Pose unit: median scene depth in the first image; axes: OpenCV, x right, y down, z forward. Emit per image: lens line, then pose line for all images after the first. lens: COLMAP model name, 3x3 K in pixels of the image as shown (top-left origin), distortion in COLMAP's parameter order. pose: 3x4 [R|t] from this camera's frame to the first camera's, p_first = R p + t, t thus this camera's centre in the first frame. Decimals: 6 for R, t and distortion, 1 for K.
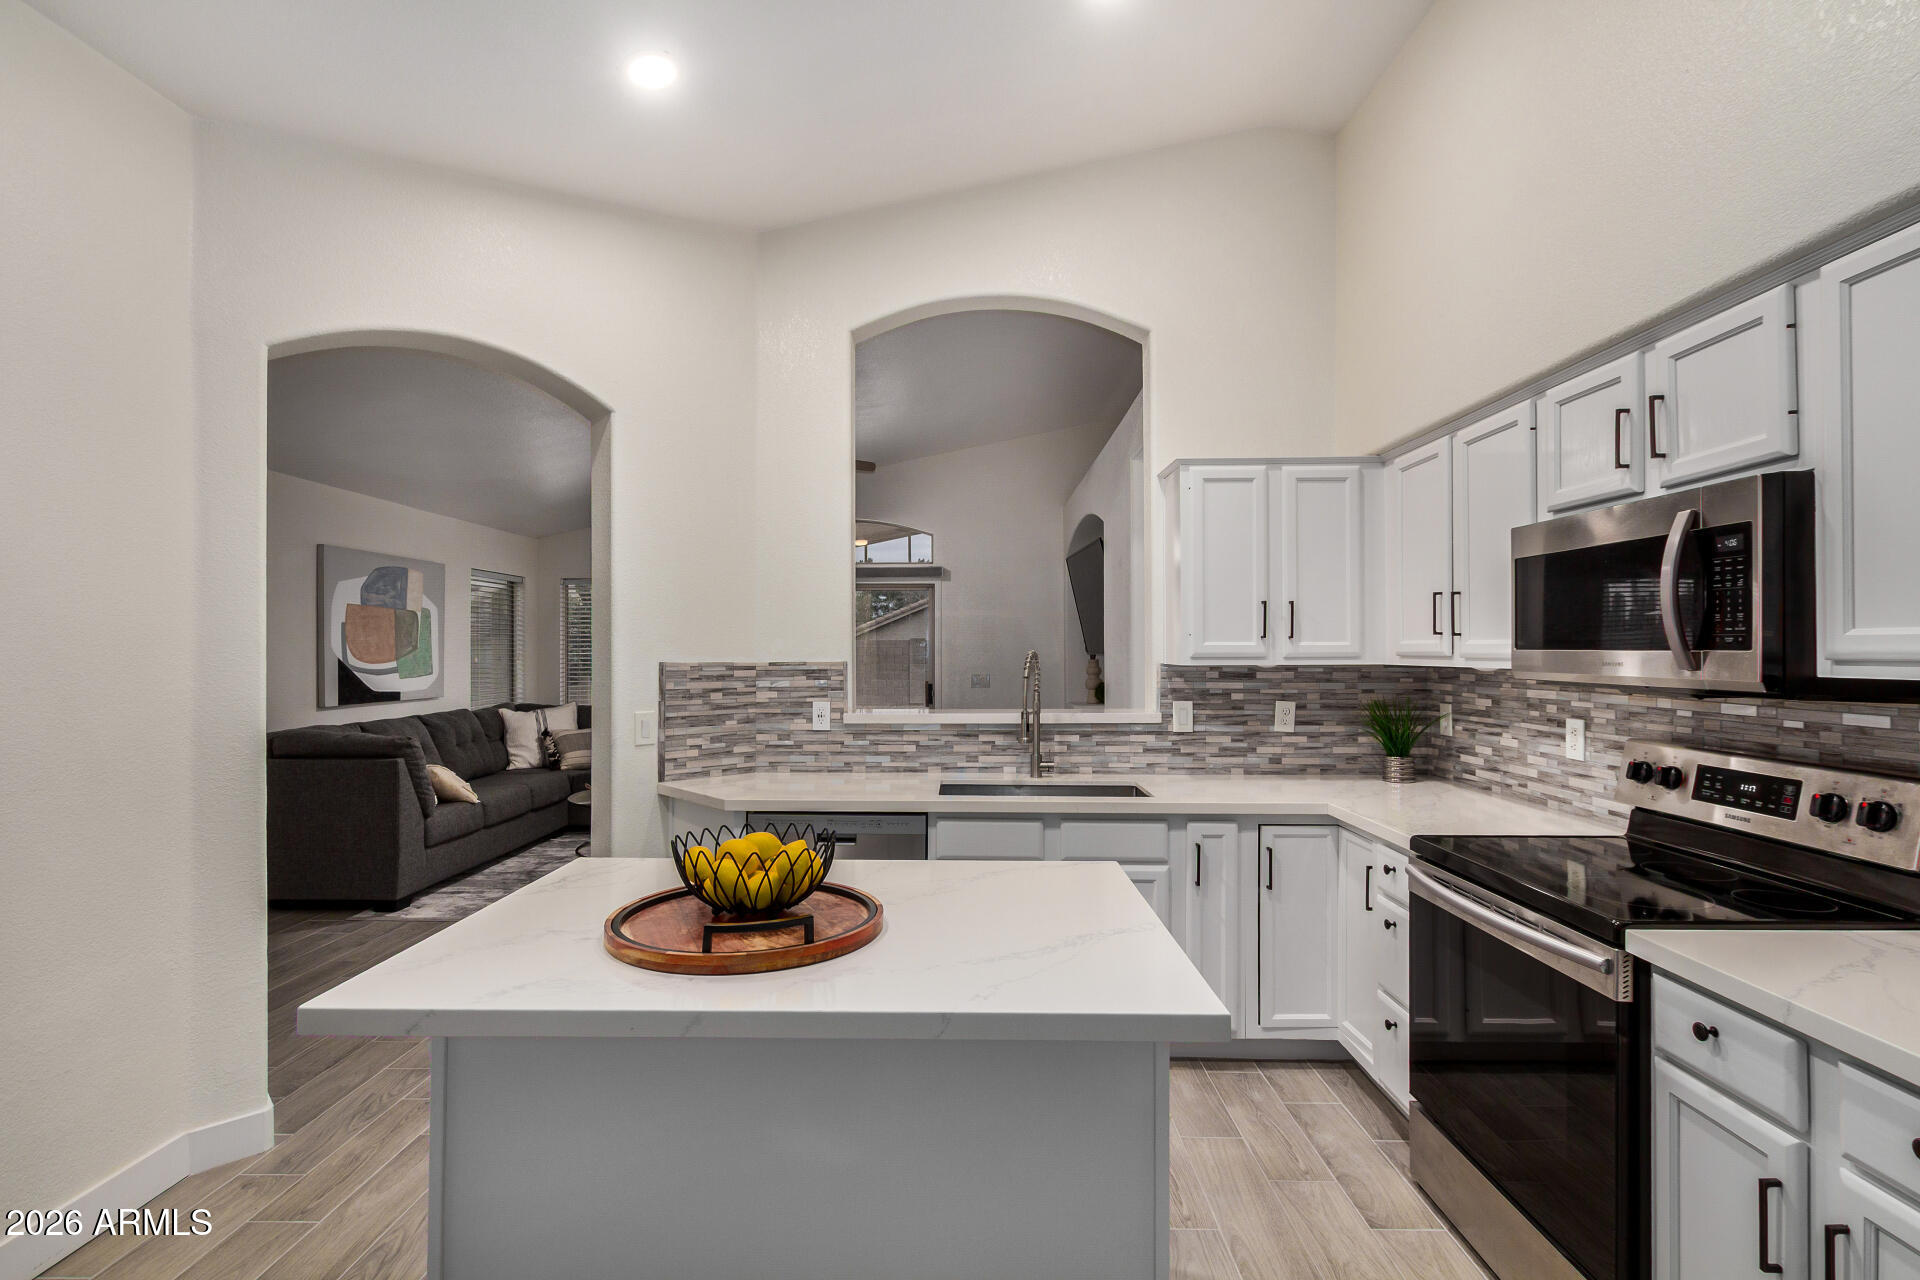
lens RADIAL K [[909.3, 0, 960.0], [0, 909.3, 640.0], [0, 0, 1]] dist [-0.001734, -0.000422]
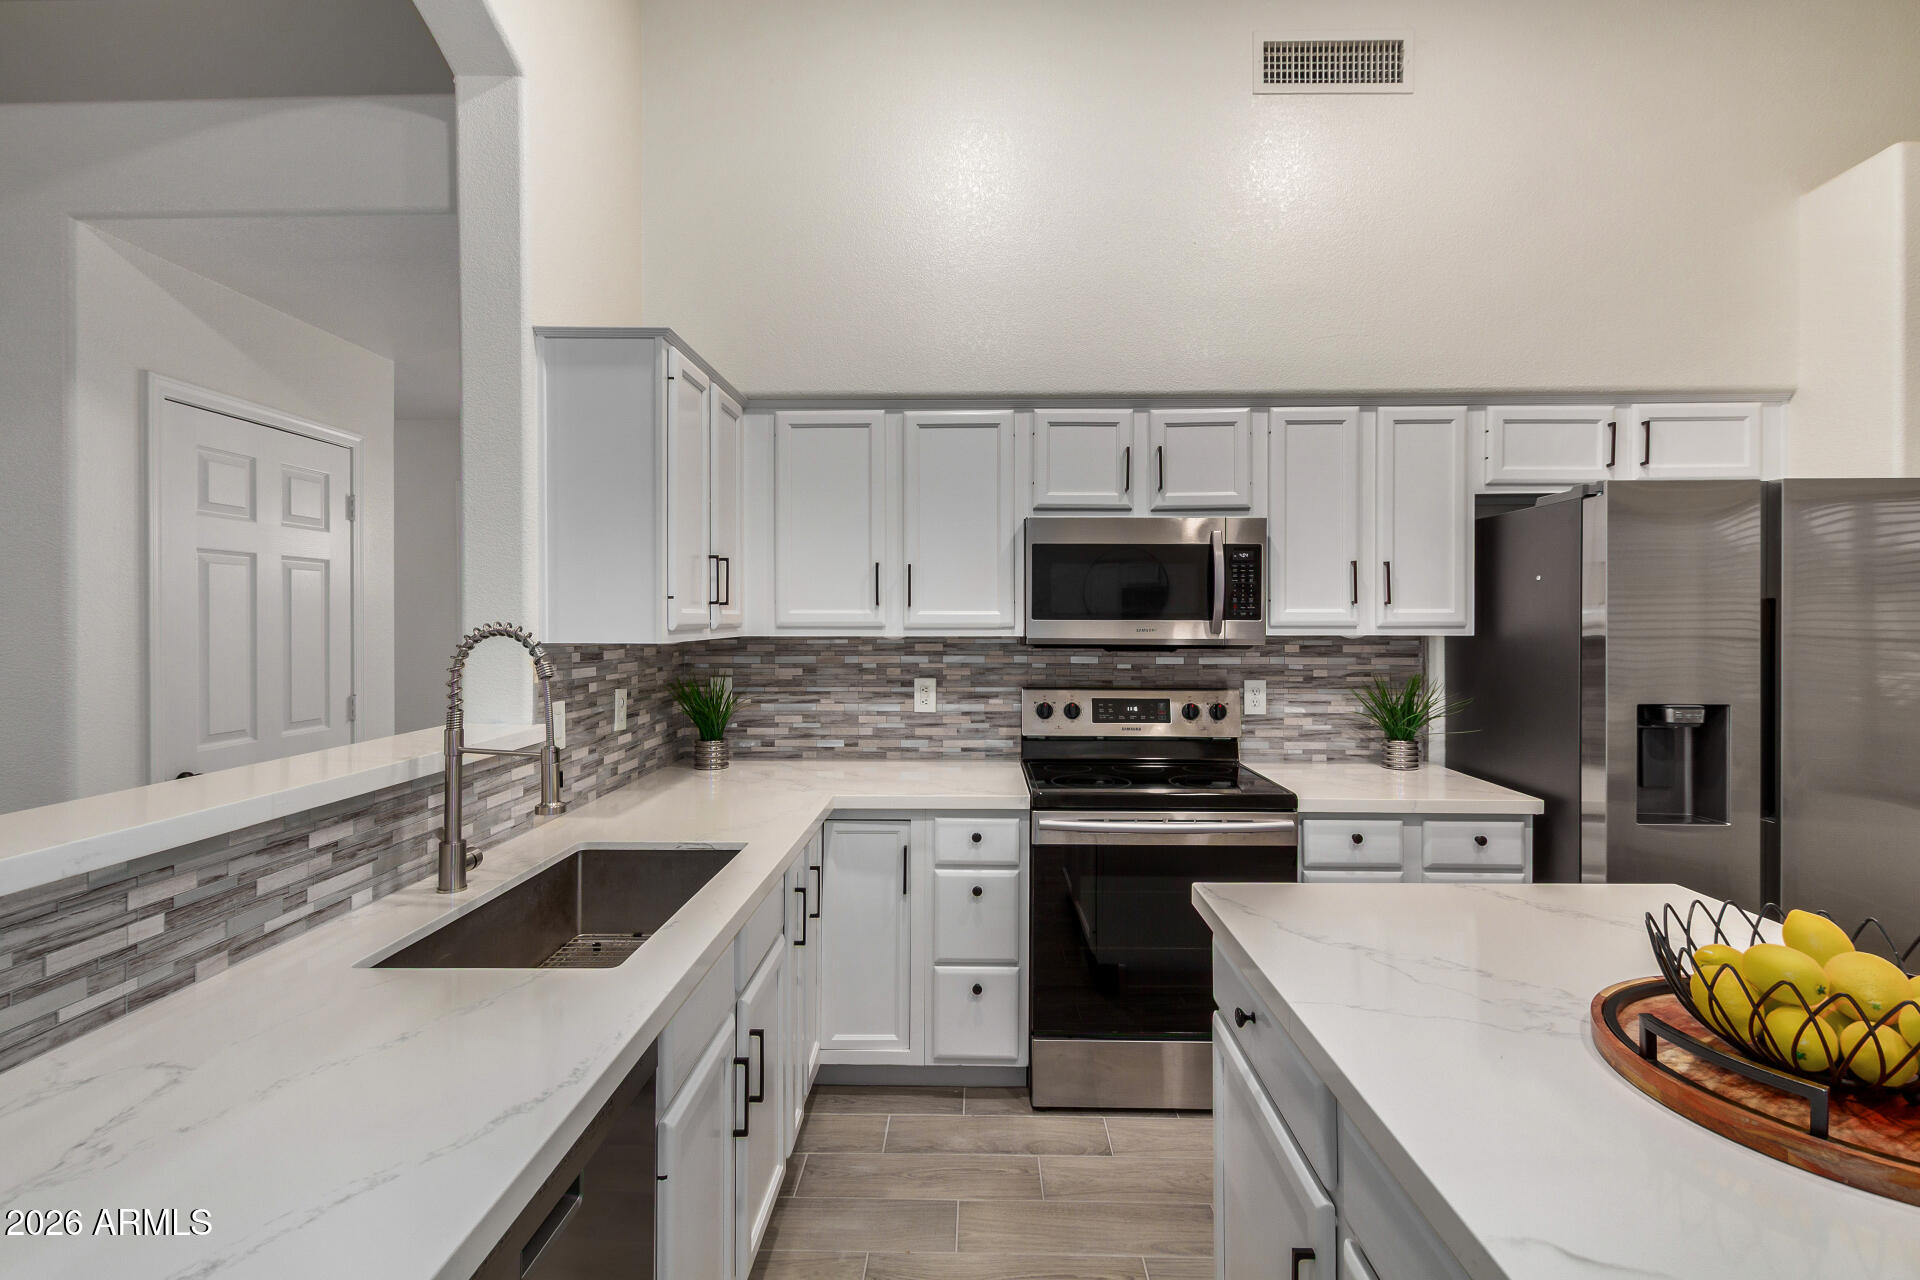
lens RADIAL K [[889.0, 0, 958.0], [0, 889.0, 620.4], [0, 0, 1]] dist [0.001471, -0.000169]
pose [[0.008751, -0.001046, 0.999961, -0.382867], [-0.010792, 0.999941, 0.001141, 0.007475], [-0.999903, -0.010801, 0.008739, 0.746658]]
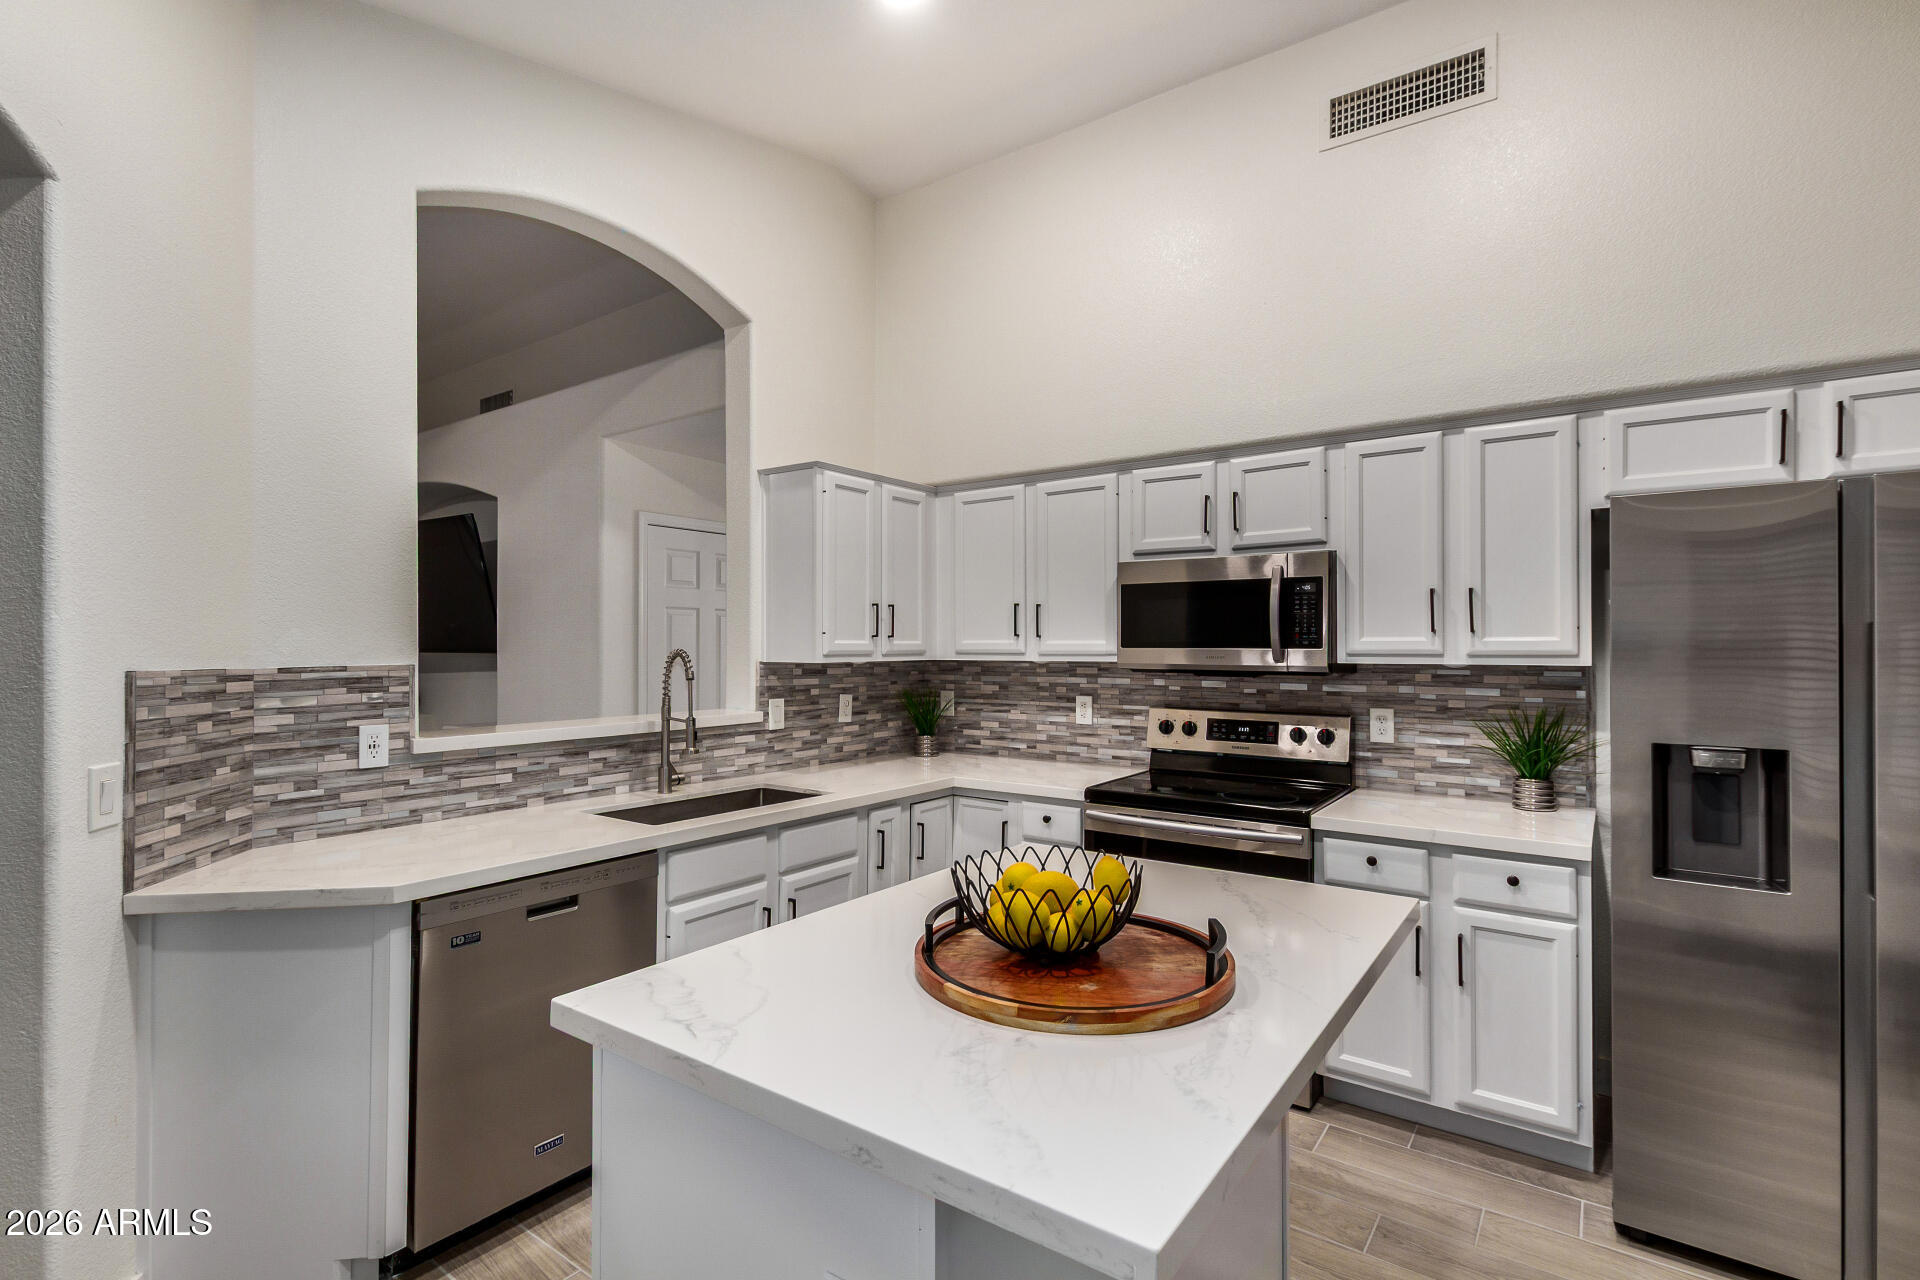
lens RADIAL K [[887.1, 0, 959.3], [0, 887.1, 633.6], [0, 0, 1]] dist [0.003408, -0.000309]
pose [[0.570786, 0.013071, 0.820995, -0.466681], [-0.009745, 0.999911, -0.009145, 0.002233], [-0.821041, -0.002781, 0.570862, 0.283298]]
